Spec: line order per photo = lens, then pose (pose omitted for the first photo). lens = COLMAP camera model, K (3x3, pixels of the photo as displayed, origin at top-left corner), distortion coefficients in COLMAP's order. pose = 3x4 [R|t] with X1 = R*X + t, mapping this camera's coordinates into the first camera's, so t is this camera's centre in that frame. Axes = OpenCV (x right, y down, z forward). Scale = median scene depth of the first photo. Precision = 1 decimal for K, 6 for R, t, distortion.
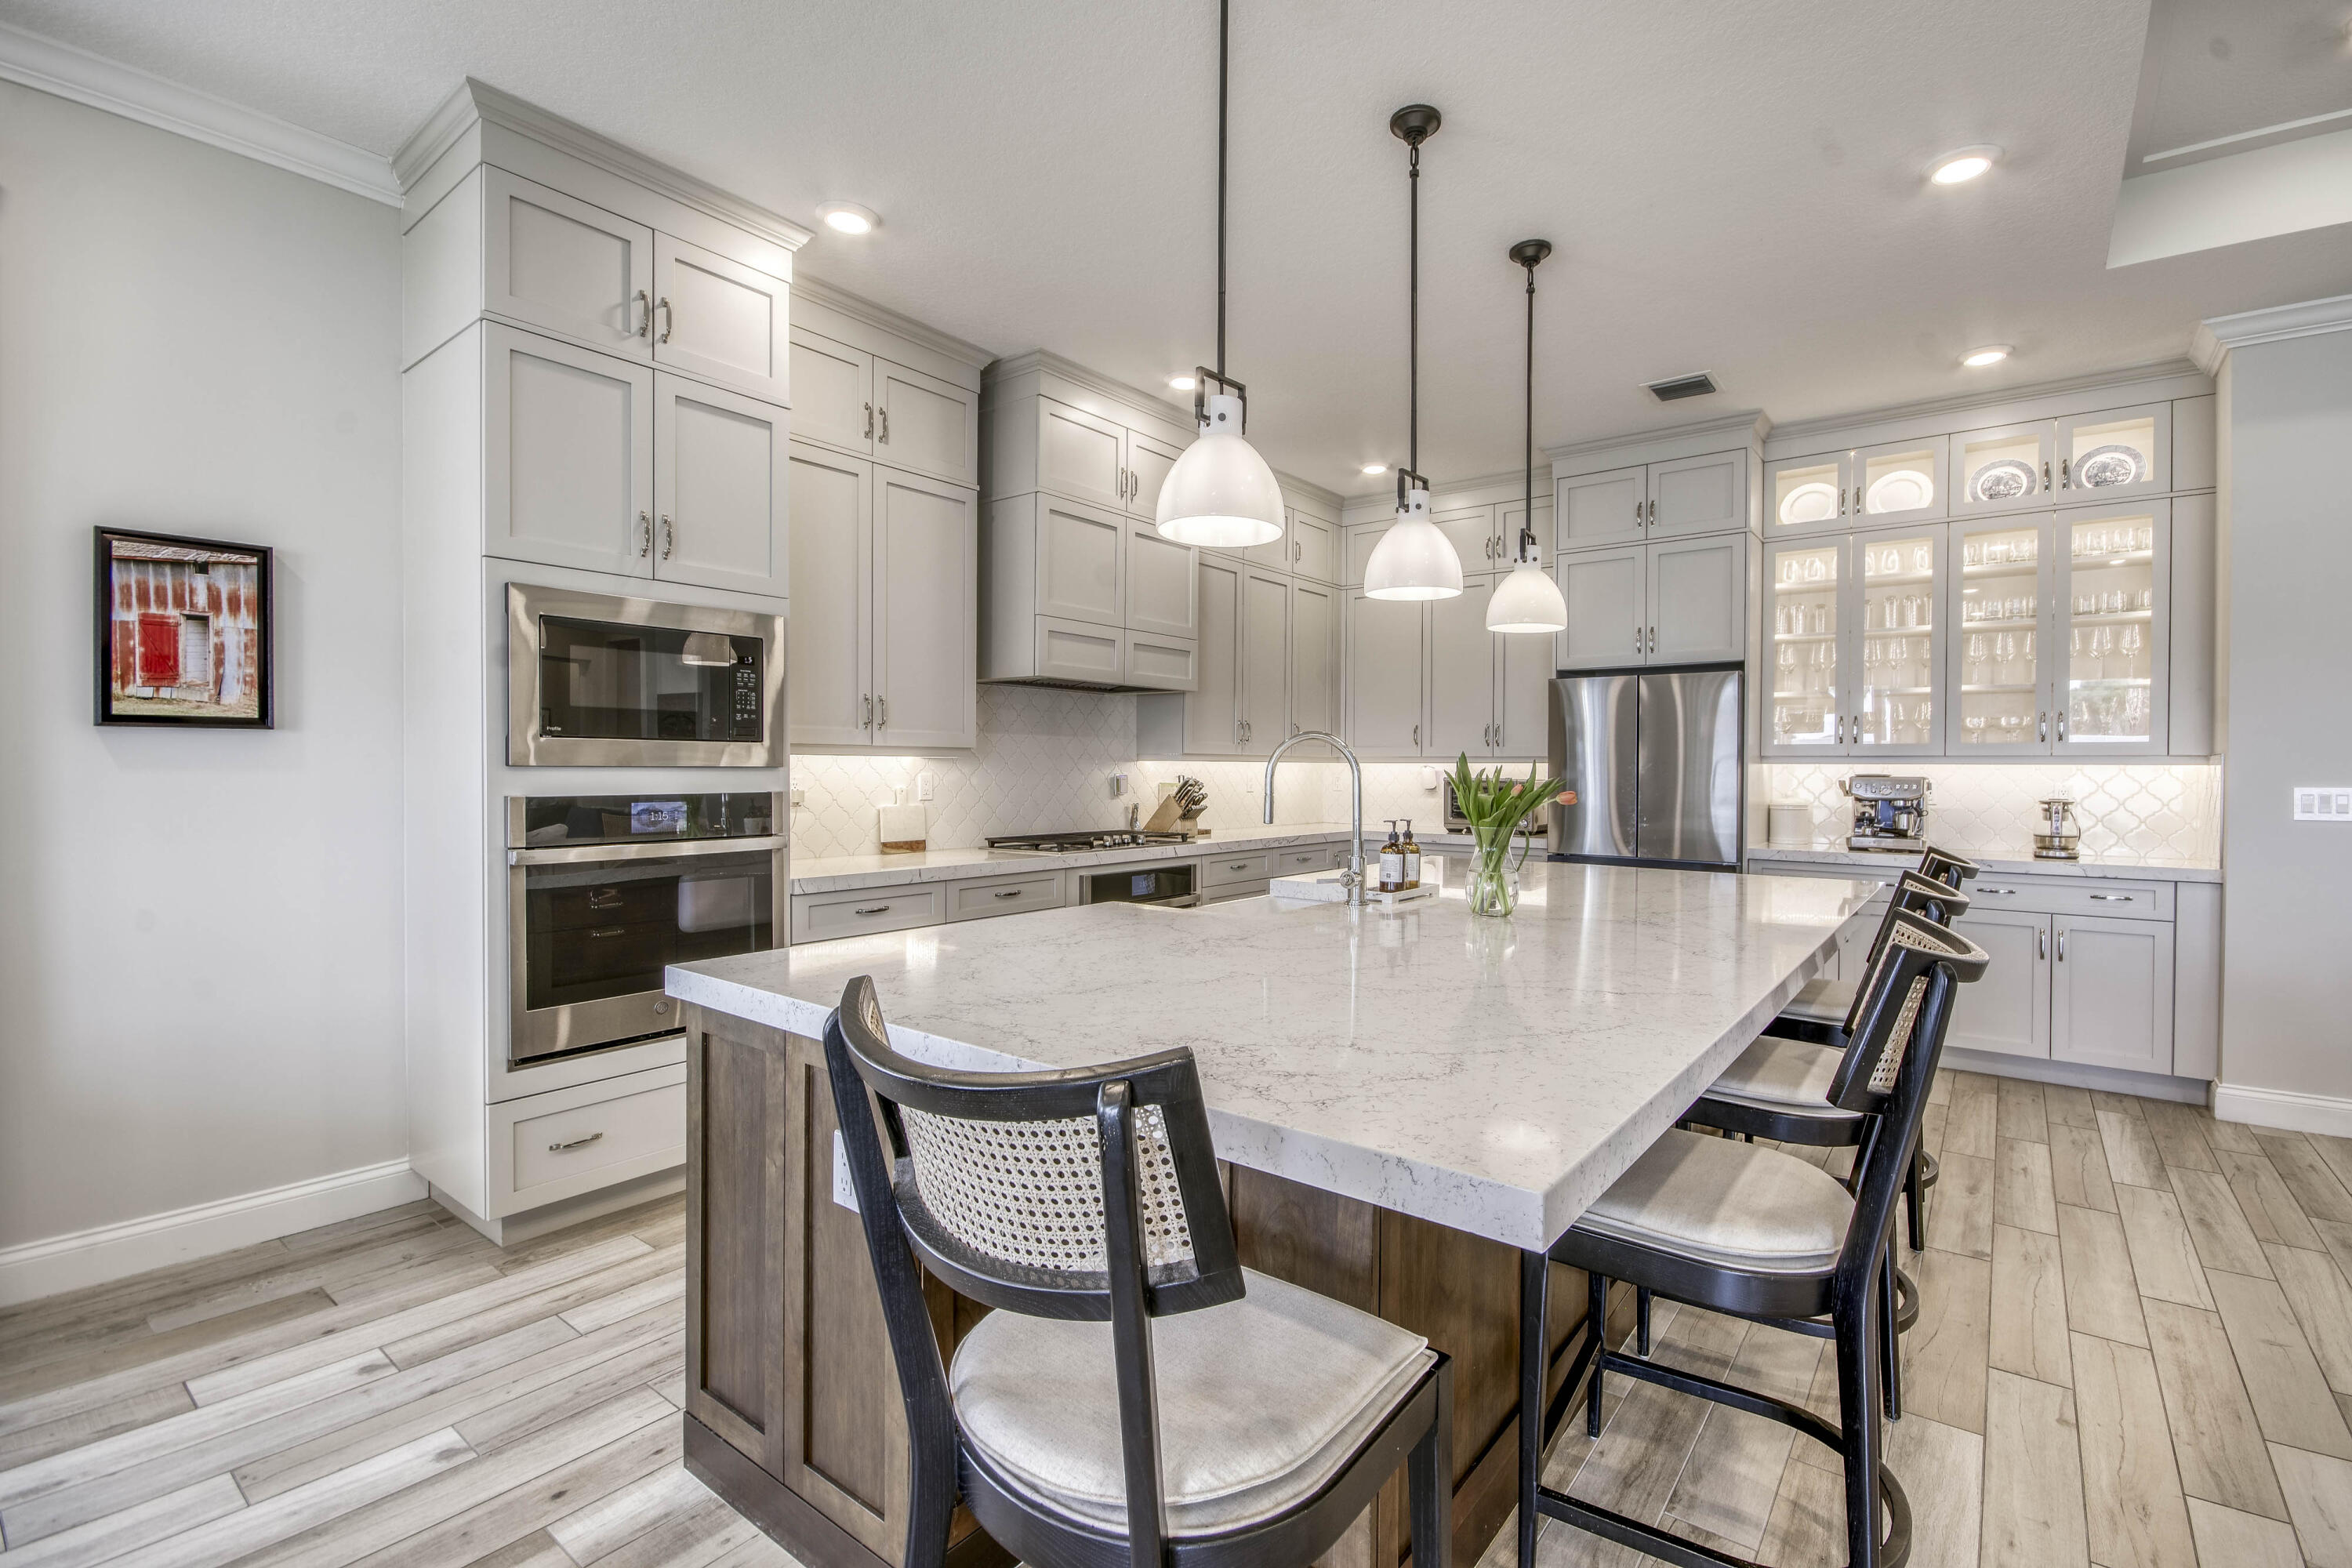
lens RADIAL K [[1042.4, 0, 1231.4], [0, 1042.4, 780.1], [0, 0, 1]] dist [-0.001626, -0.003701]
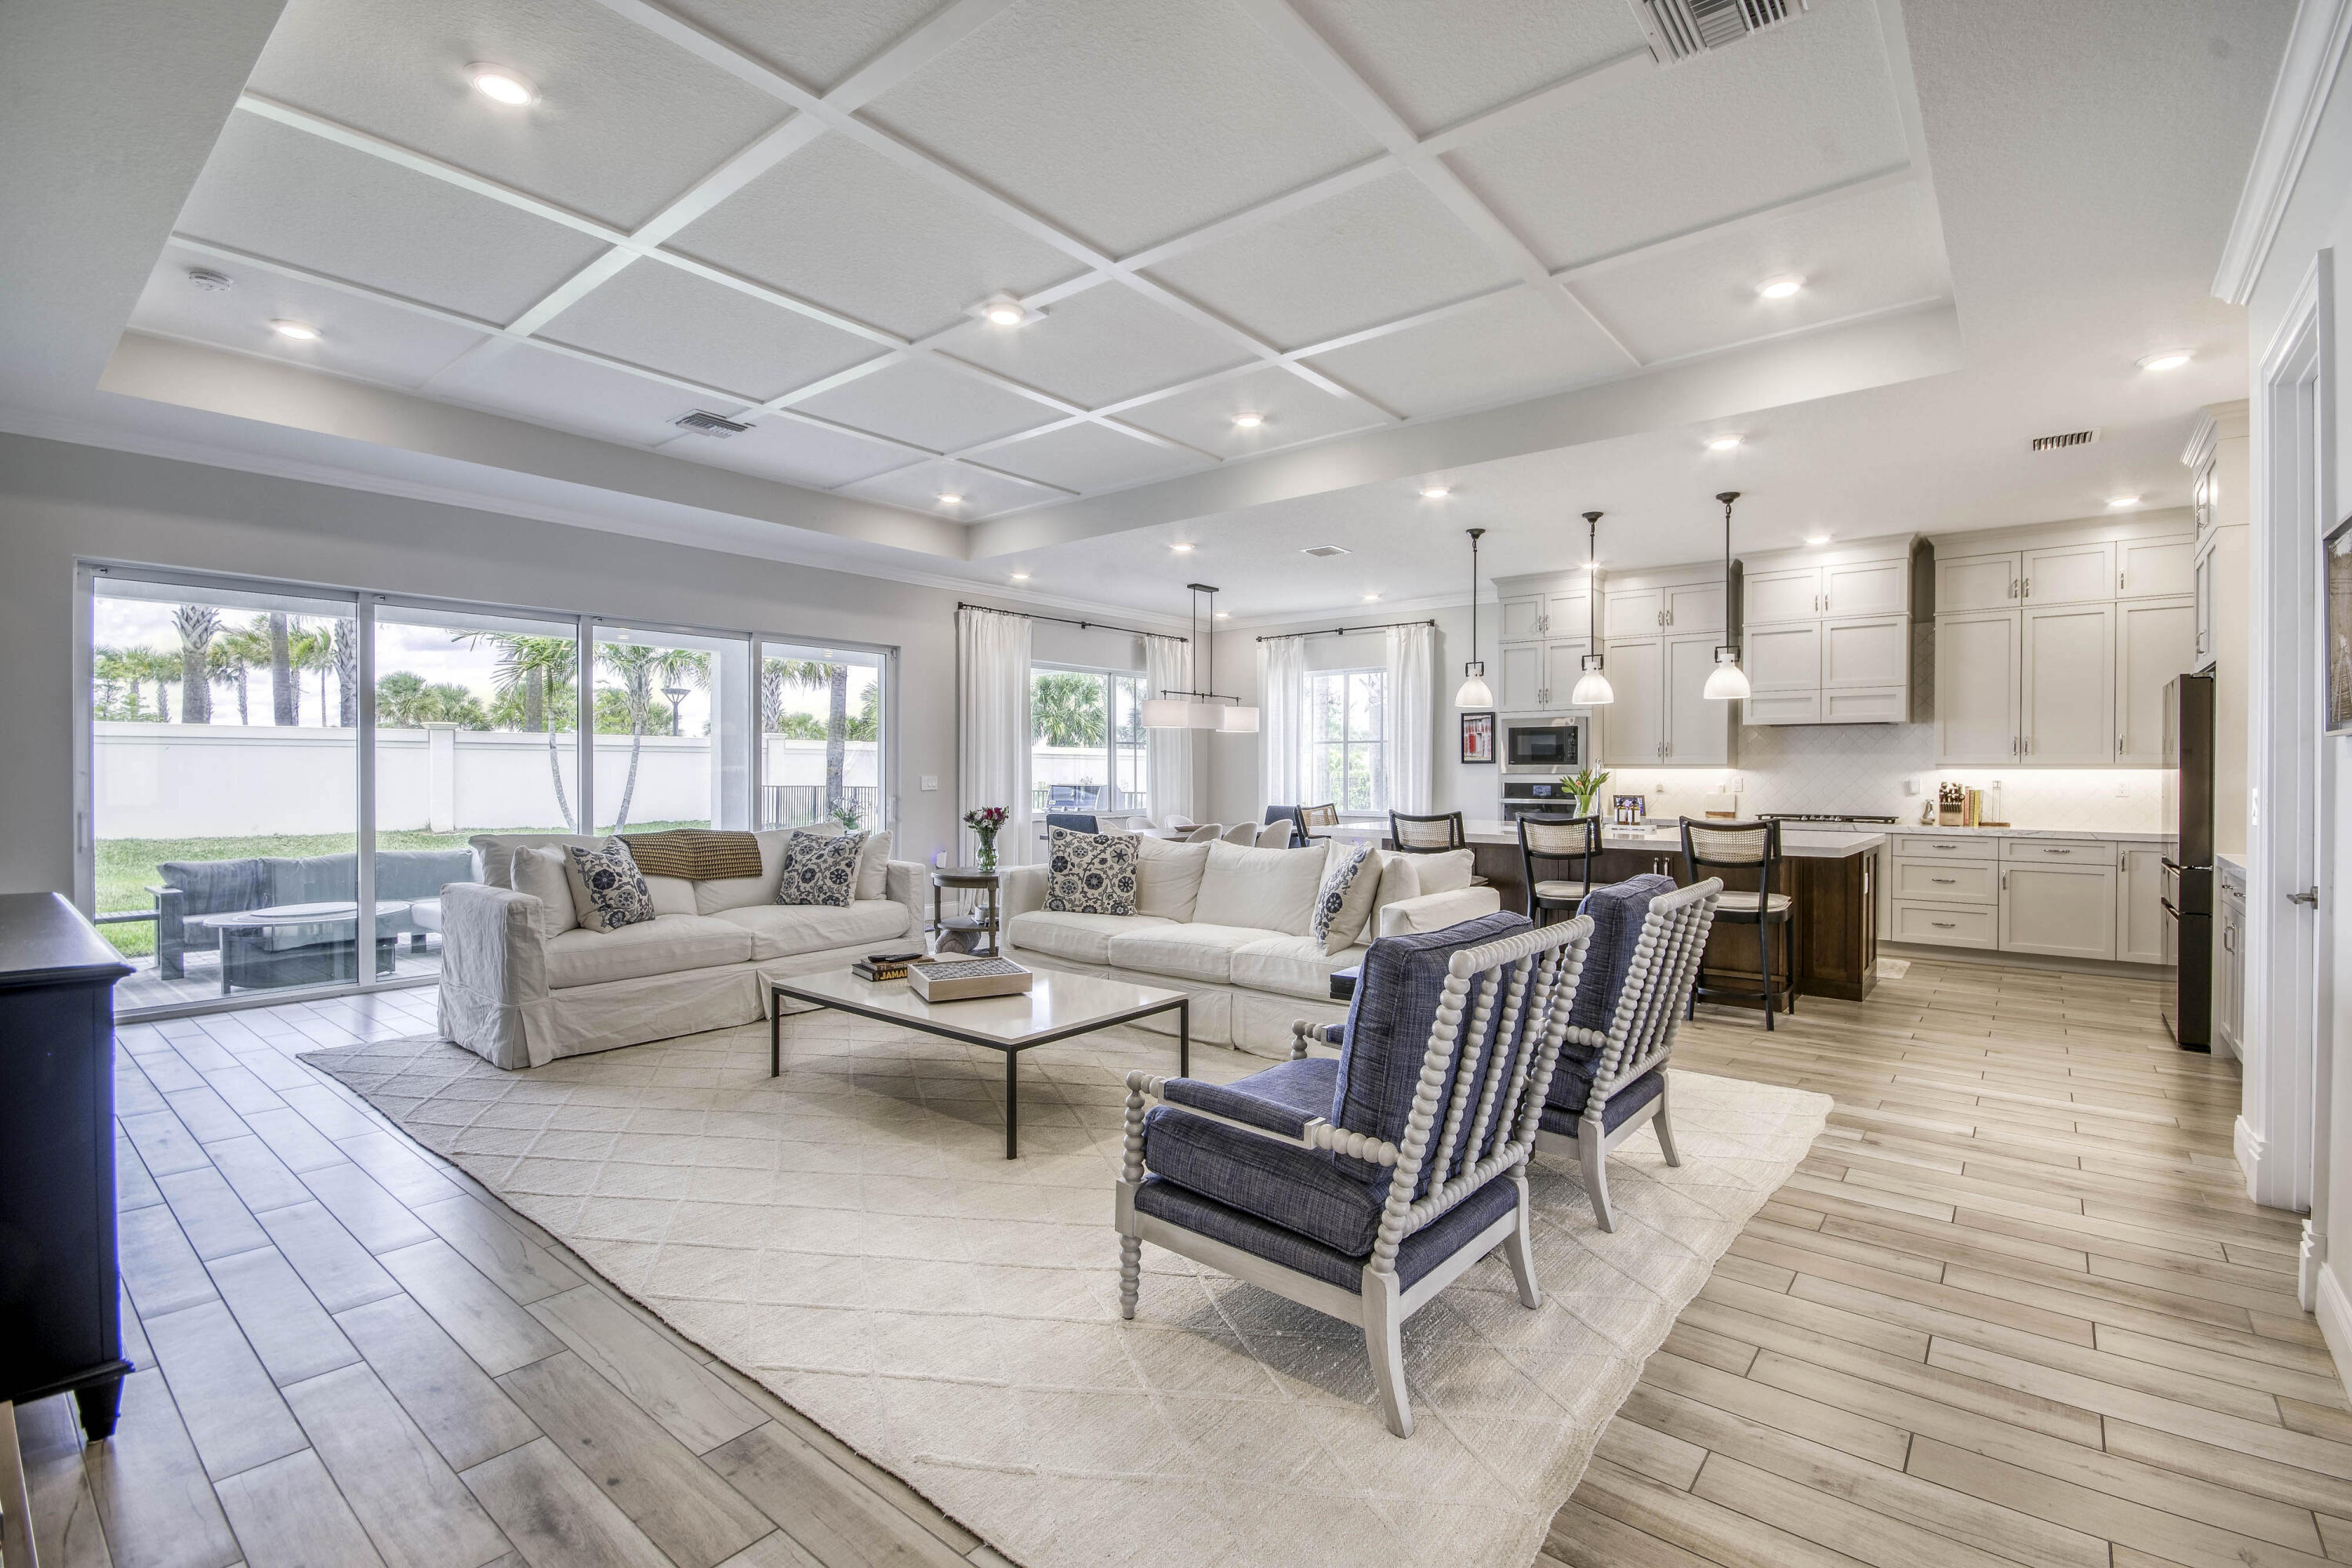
lens RADIAL K [[1042.4, 0, 1231.4], [0, 1042.4, 780.1], [0, 0, 1]] dist [-0.001626, -0.003701]
pose [[-0.020081, 0.001487, -0.999797, 1.636697], [-0.015082, 0.999885, 0.001790, 0.009131], [0.999685, 0.015115, -0.020056, 0.113991]]
